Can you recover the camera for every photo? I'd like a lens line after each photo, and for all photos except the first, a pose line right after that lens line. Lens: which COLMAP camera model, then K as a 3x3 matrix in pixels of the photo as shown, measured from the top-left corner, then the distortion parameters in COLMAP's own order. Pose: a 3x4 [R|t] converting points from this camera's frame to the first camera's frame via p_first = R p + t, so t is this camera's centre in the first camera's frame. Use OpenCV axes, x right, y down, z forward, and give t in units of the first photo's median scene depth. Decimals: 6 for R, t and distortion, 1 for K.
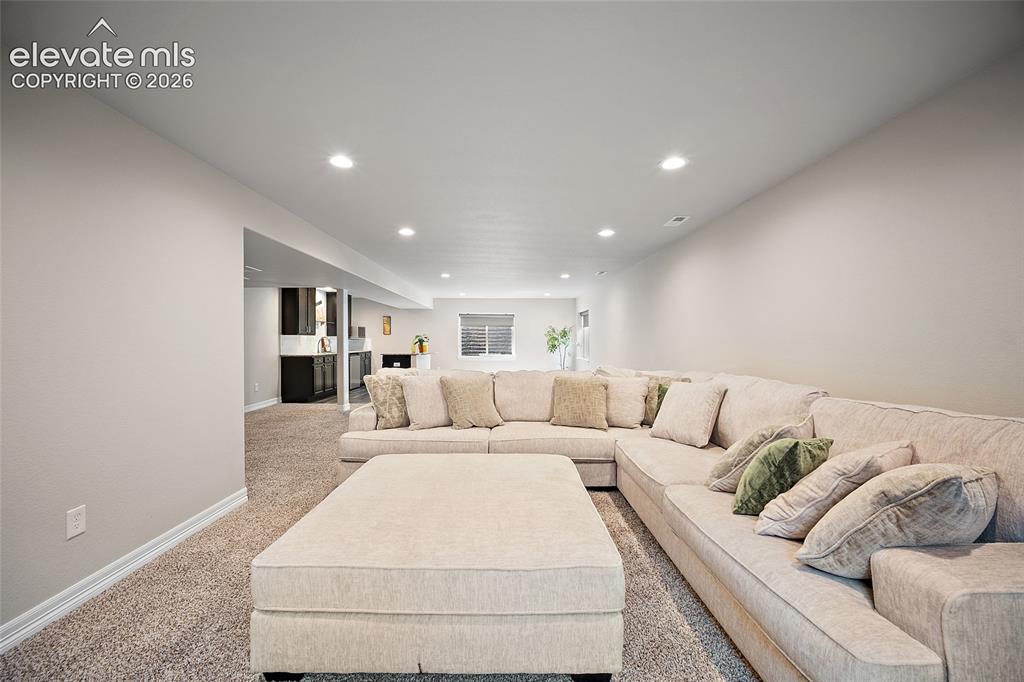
lens RADIAL K [[405.8, 0, 512.0], [0, 405.8, 341.0], [0, 0, 1]] dist [-0.000680, -0.000181]
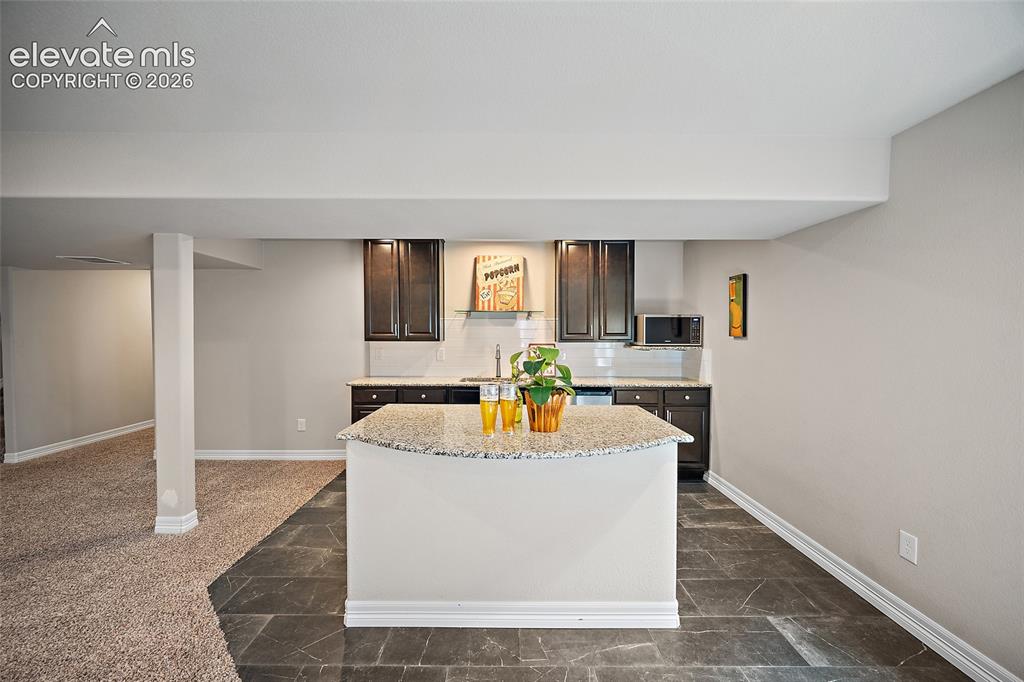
lens RADIAL K [[405.8, 0, 512.0], [0, 405.8, 341.0], [0, 0, 1]] dist [-0.000680, -0.000181]
pose [[-0.038261, 0.016050, -0.999139, -0.003604], [-0.000233, 0.999871, 0.016070, -0.021099], [0.999268, 0.000848, -0.038252, 0.990095]]
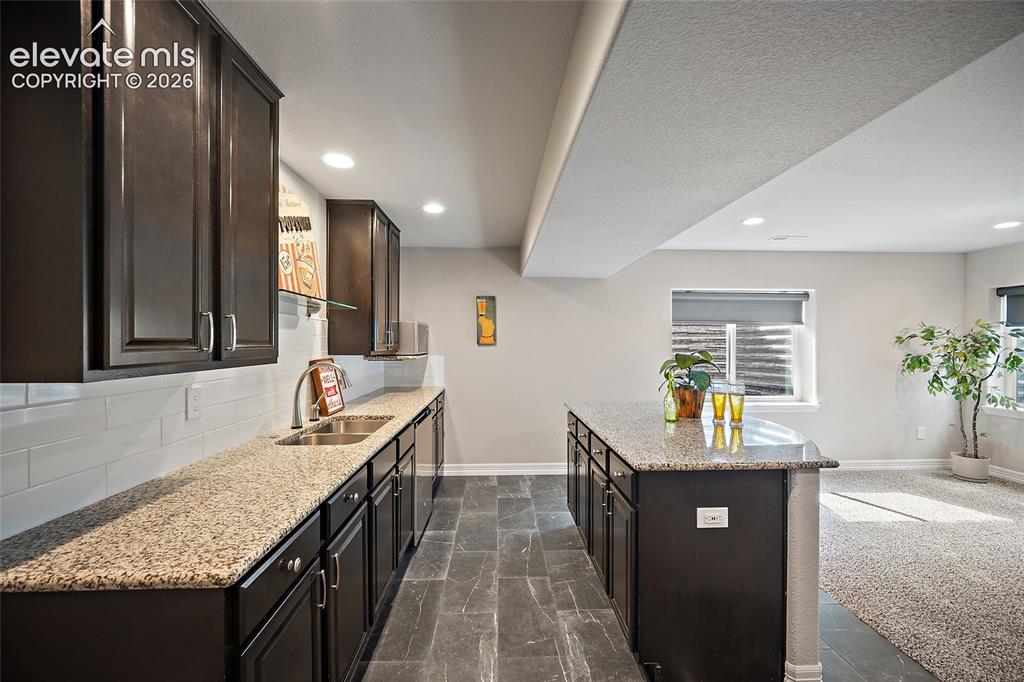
lens RADIAL K [[405.8, 0, 512.0], [0, 405.8, 341.0], [0, 0, 1]] dist [-0.000680, -0.000181]
pose [[0.999999, 0.000218, 0.001203, -0.332824], [-0.000220, 0.999999, 0.001292, -0.023194], [-0.001202, -0.001292, 0.999998, 0.725175]]
